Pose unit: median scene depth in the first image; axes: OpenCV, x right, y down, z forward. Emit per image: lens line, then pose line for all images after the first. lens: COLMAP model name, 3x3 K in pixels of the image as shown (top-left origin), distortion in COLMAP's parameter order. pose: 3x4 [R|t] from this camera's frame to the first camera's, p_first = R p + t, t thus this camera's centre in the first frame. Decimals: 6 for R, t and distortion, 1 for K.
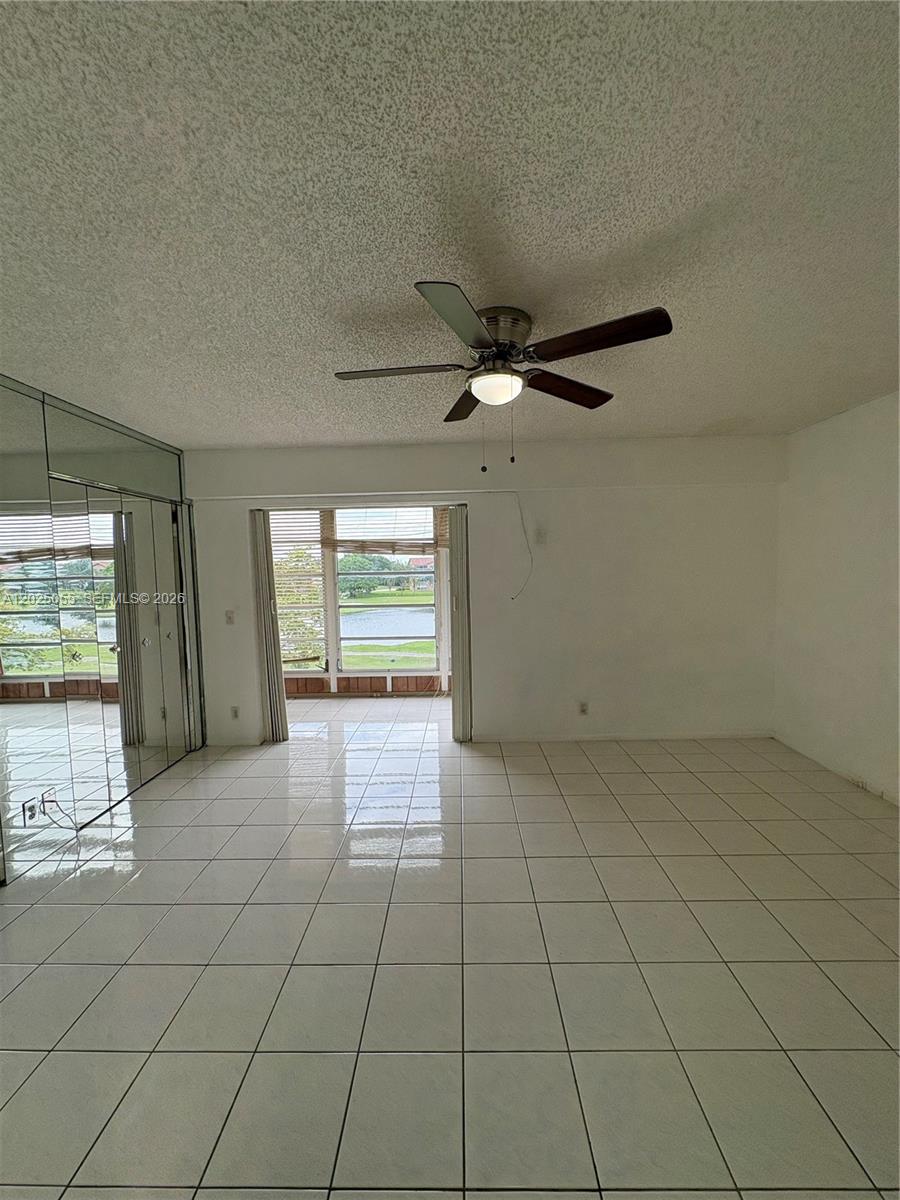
lens RADIAL K [[477.4, 0, 450.0], [0, 477.4, 600.0], [0, 0, 1]] dist [-0.005878, 0.000181]
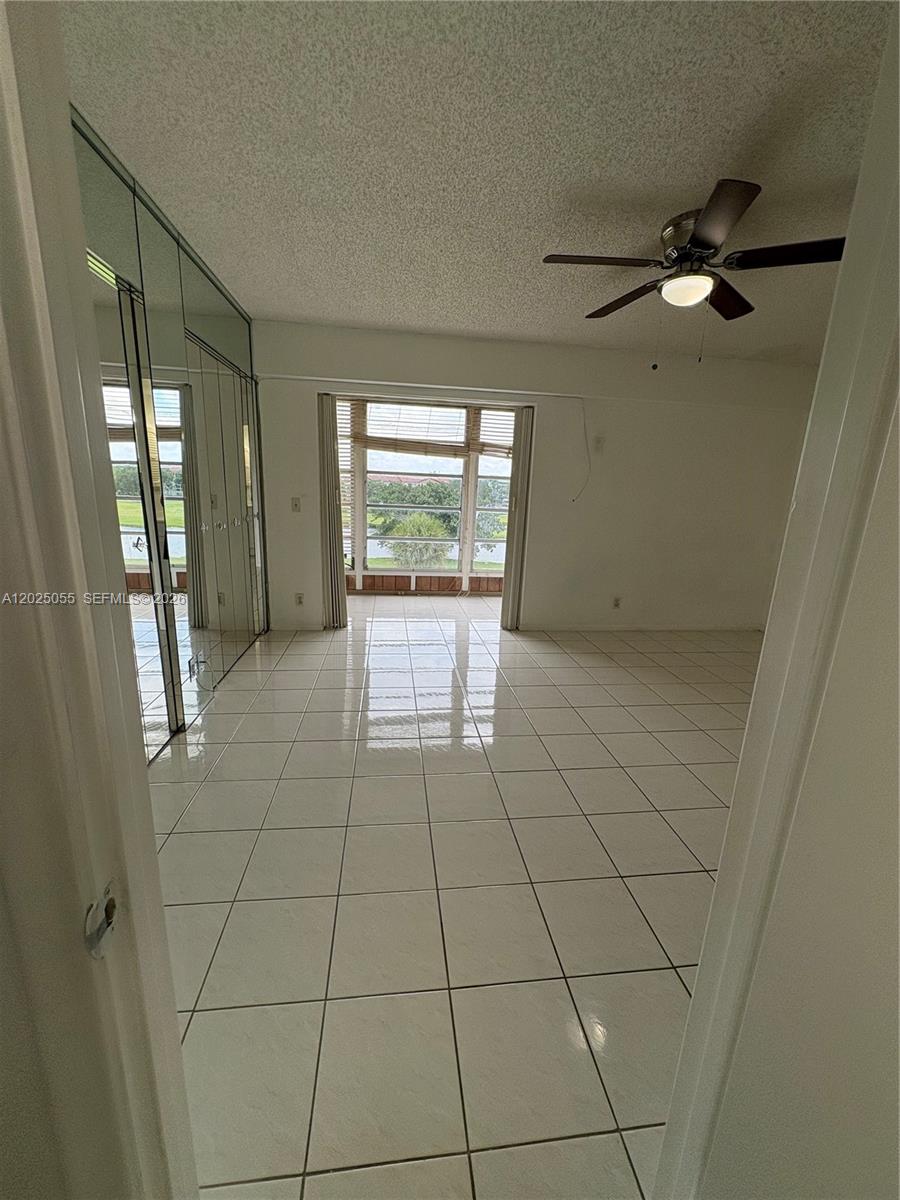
lens RADIAL K [[477.4, 0, 450.0], [0, 477.4, 600.0], [0, 0, 1]] dist [-0.005878, 0.000181]
pose [[0.987693, 0.025252, 0.154356, -0.211493], [-0.050267, 0.985775, 0.160380, 0.041068], [-0.148111, -0.166165, 0.974911, -0.040390]]
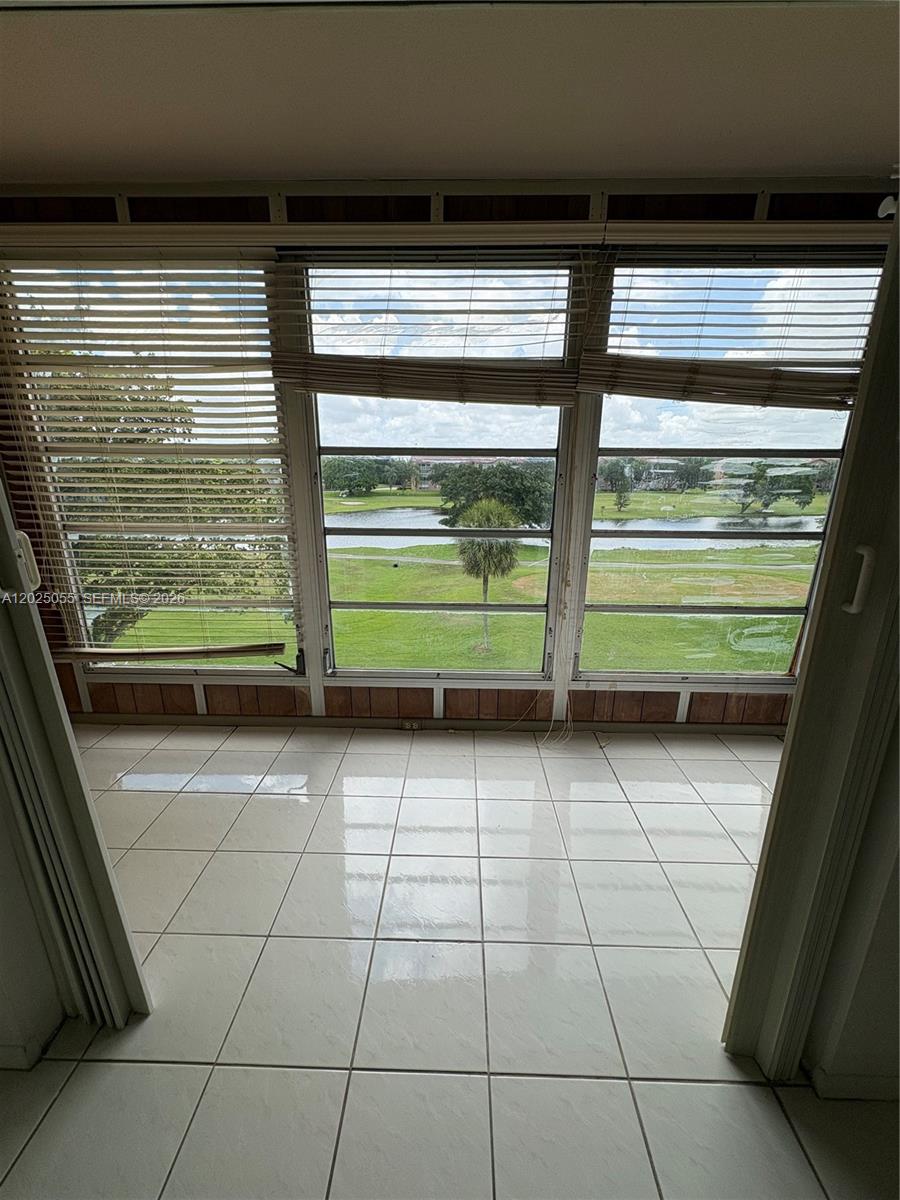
lens RADIAL K [[477.4, 0, 450.0], [0, 477.4, 600.0], [0, 0, 1]] dist [-0.005878, 0.000181]
pose [[0.999674, 0.025356, 0.002846, -0.122043], [-0.025405, 0.978788, 0.203295, -0.015027], [0.002369, -0.203301, 0.979113, 0.580081]]
